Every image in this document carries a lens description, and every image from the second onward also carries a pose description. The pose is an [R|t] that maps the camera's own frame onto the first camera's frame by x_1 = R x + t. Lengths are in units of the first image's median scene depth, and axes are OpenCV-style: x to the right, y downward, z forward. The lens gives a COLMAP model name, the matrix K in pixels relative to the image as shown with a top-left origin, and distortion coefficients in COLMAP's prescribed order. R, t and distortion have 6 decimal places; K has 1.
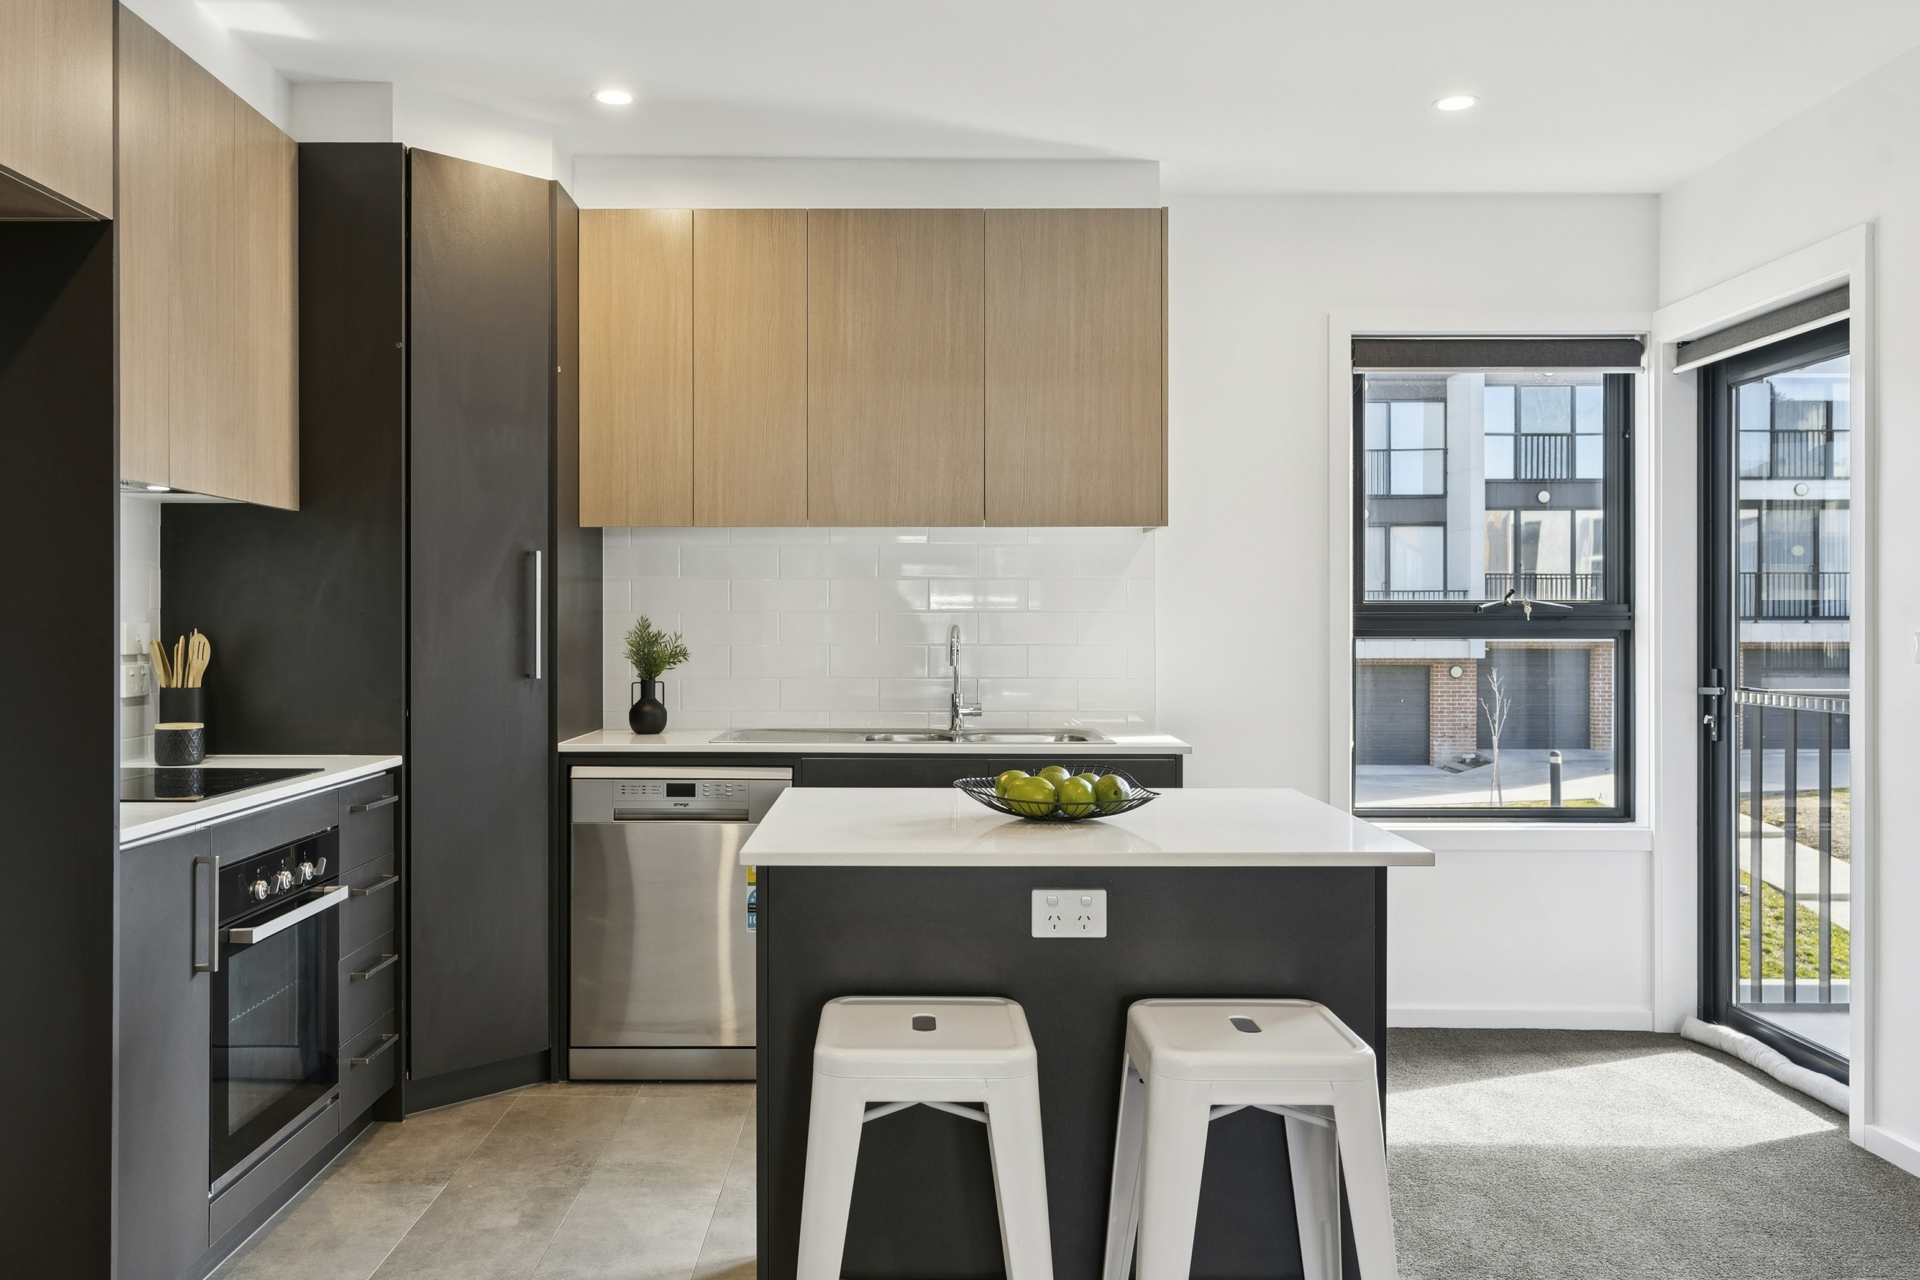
lens RADIAL K [[1491.7, 0, 894.4], [0, 1491.7, 631.6], [0, 0, 1]] dist [0.006980, 0.004294]
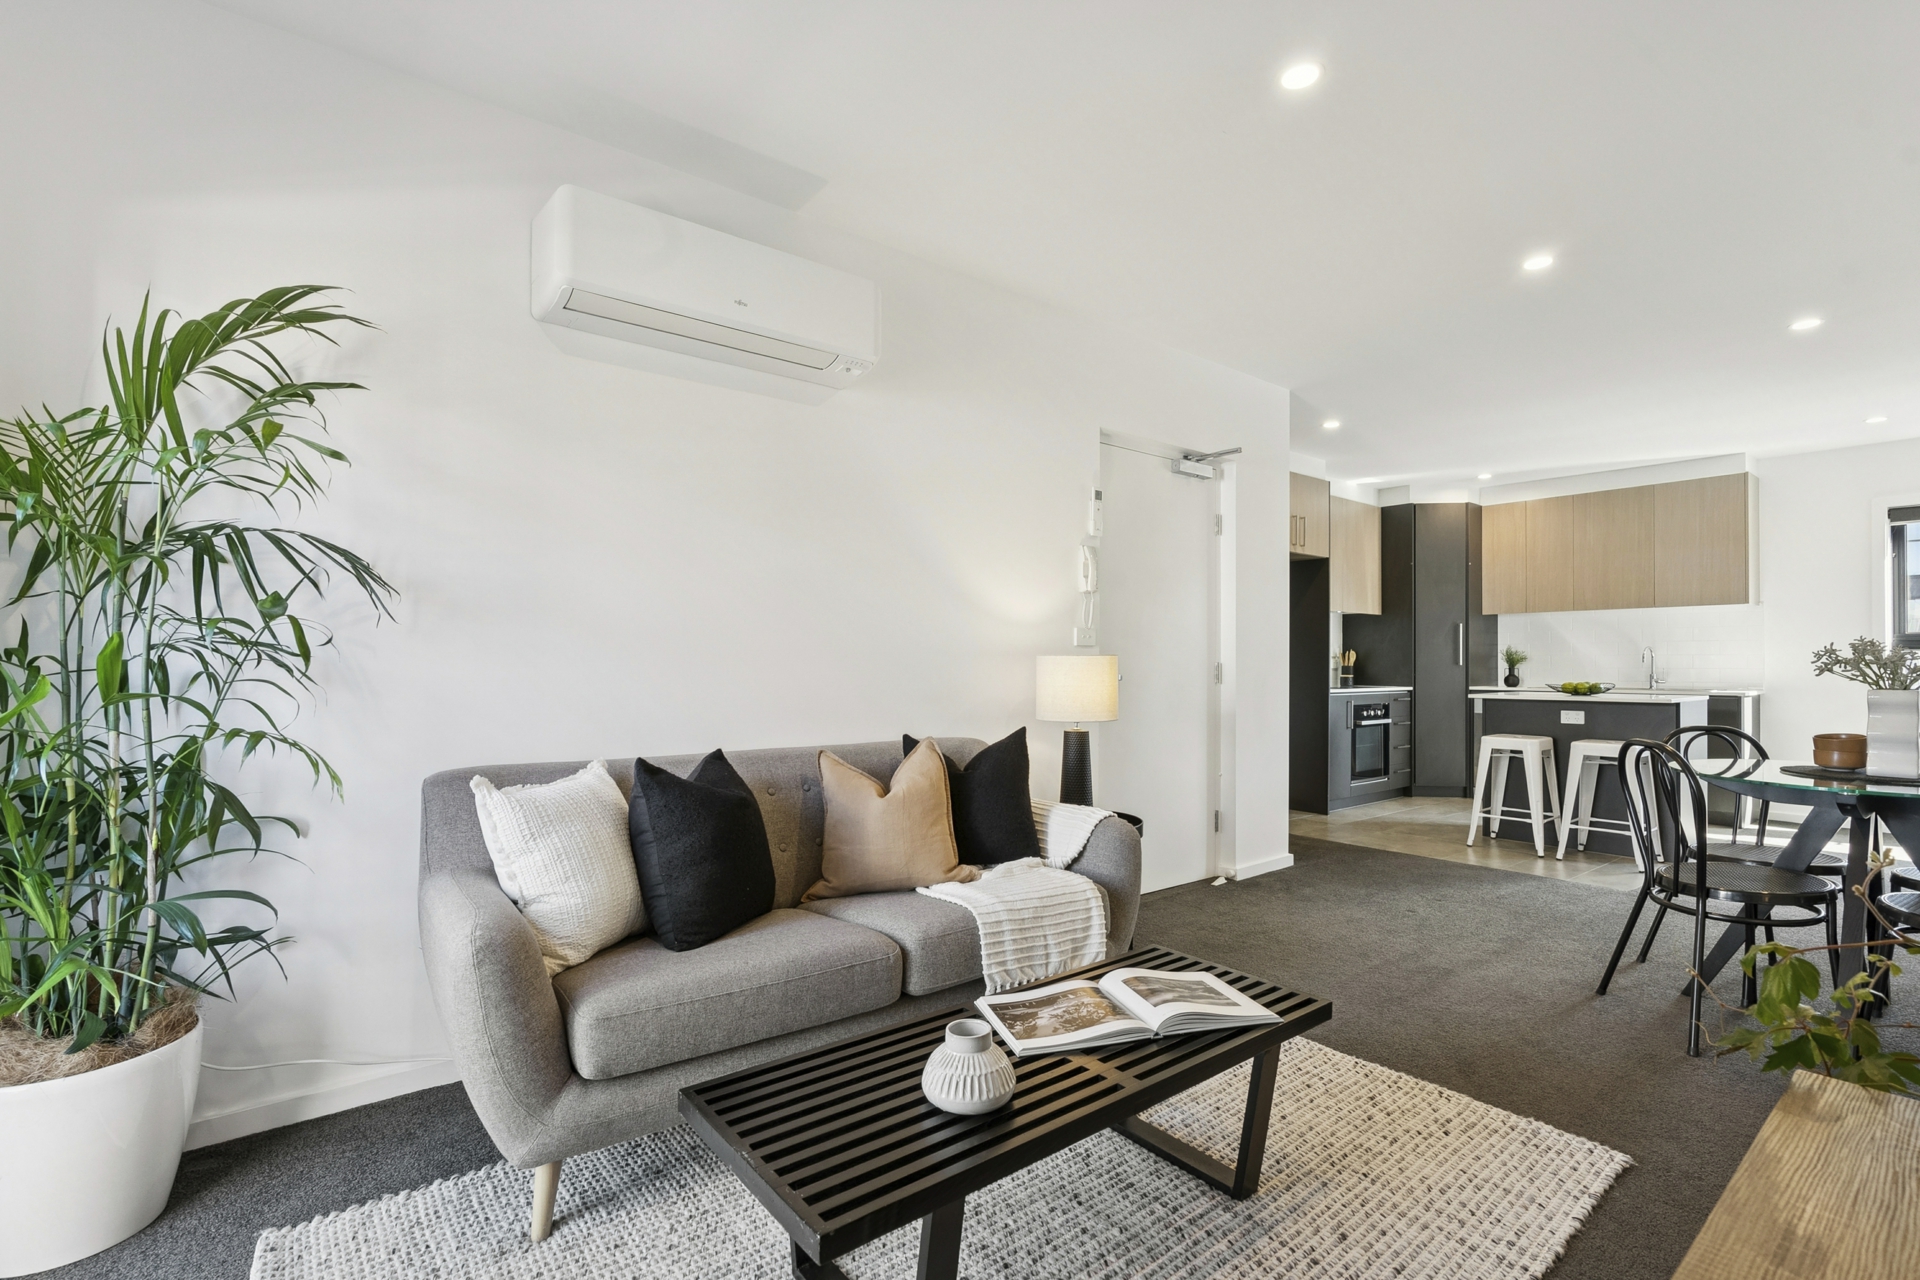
lens RADIAL K [[879.7, 0, 956.1], [0, 879.7, 660.3], [0, 0, 1]] dist [-0.004842, 0.001522]
pose [[0.629821, -0.005010, -0.776724, 0.479115], [-0.005761, 0.999922, -0.011120, 0.044596], [0.776719, 0.011478, 0.629743, -0.891903]]
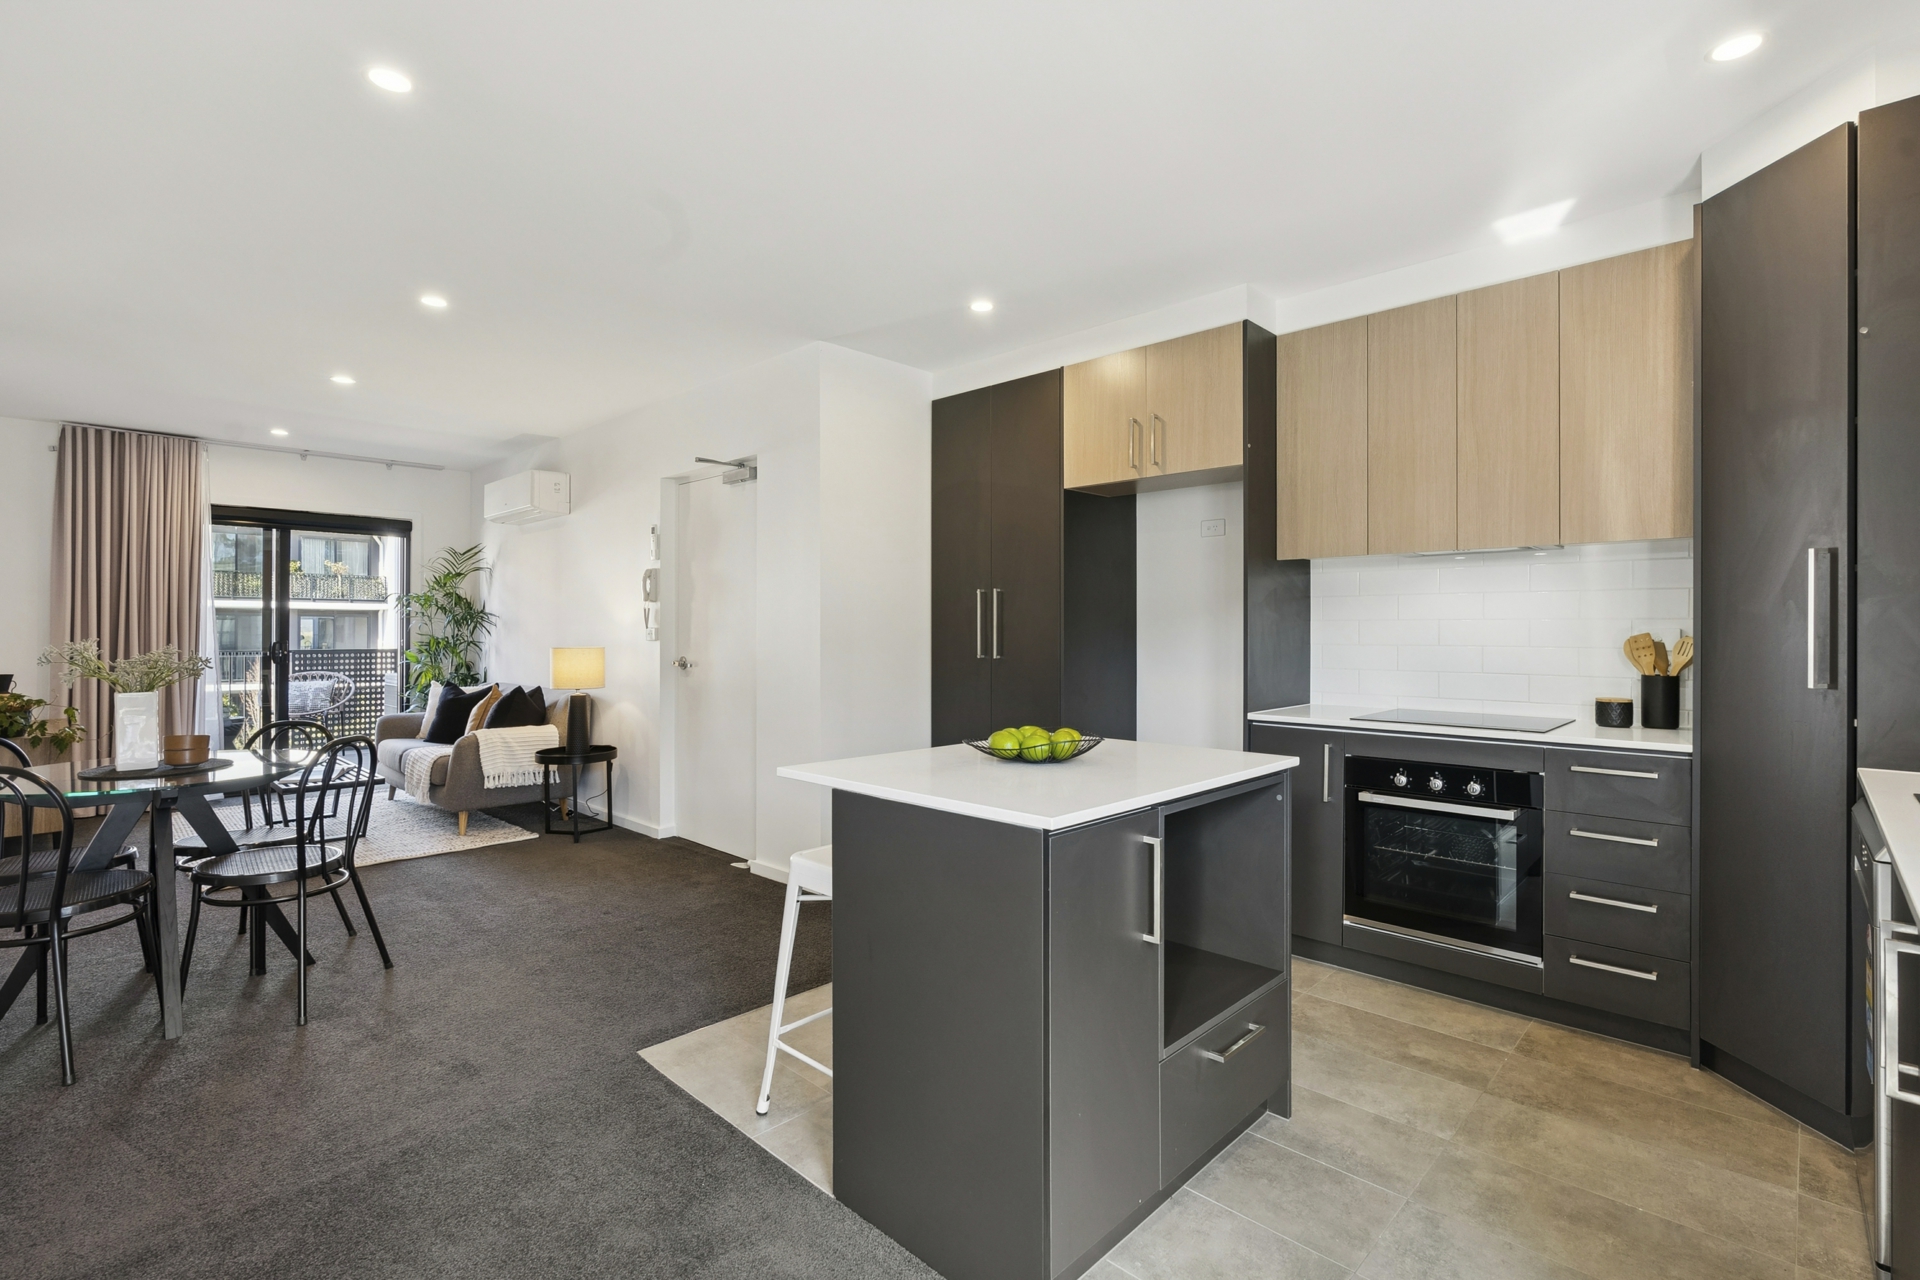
lens RADIAL K [[879.7, 0, 954.9], [0, 879.7, 631.8], [0, 0, 1]] dist [-0.004842, 0.001522]
pose [[-0.690365, -0.003134, -0.723454, 0.468922], [-0.008624, 0.999955, 0.003898, -0.000362], [0.723410, 0.008930, -0.690361, 0.915877]]
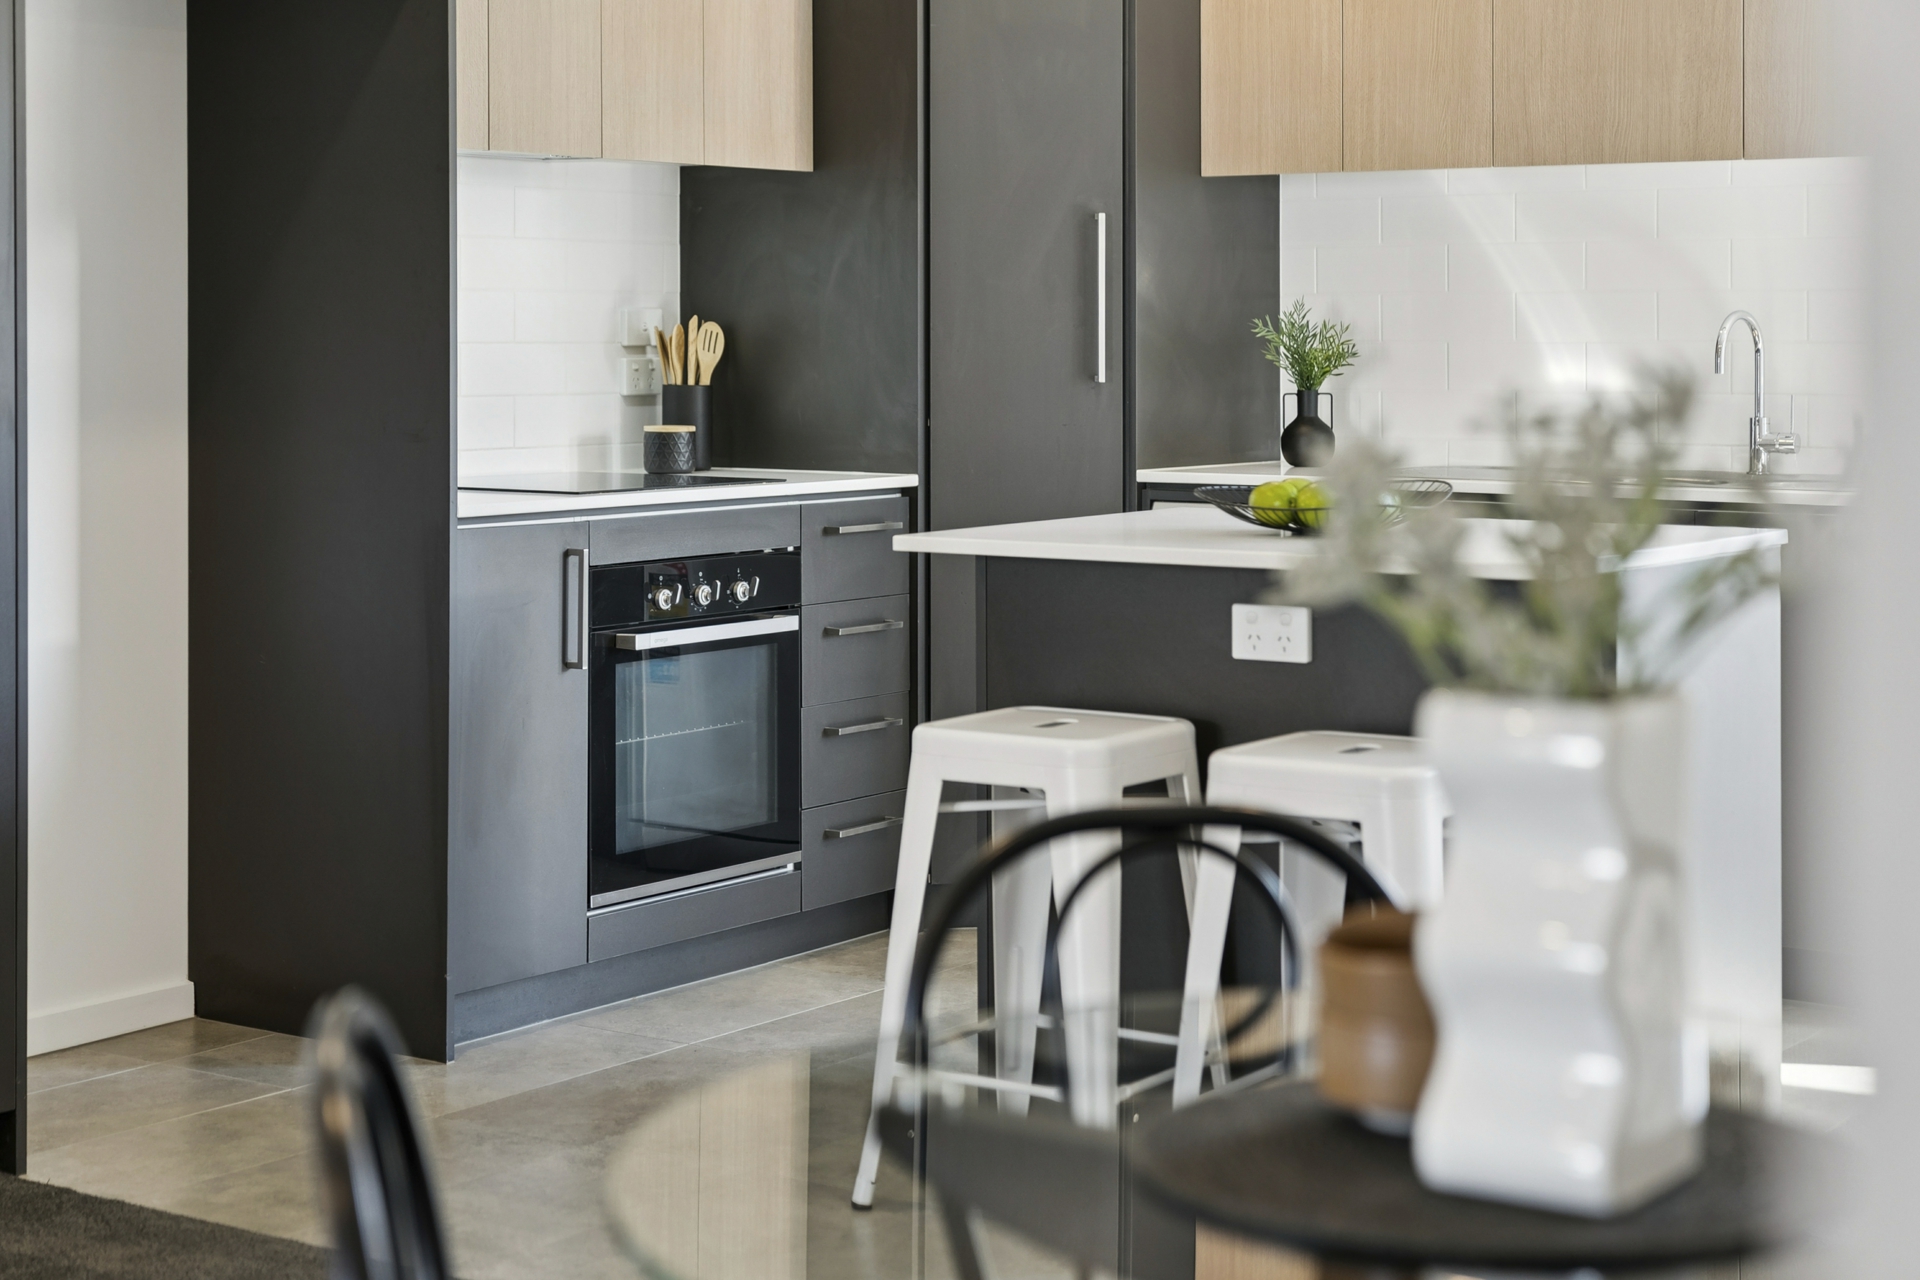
lens RADIAL K [[3290.8, 0, 934.0], [0, 3290.8, 382.7], [0, 0, 1]] dist [-0.008777, 0.000000]
pose [[0.827120, 0.009051, -0.561953, 0.579393], [-0.002938, 0.999926, 0.011781, 0.011470], [0.562018, -0.008093, 0.827086, -0.392280]]
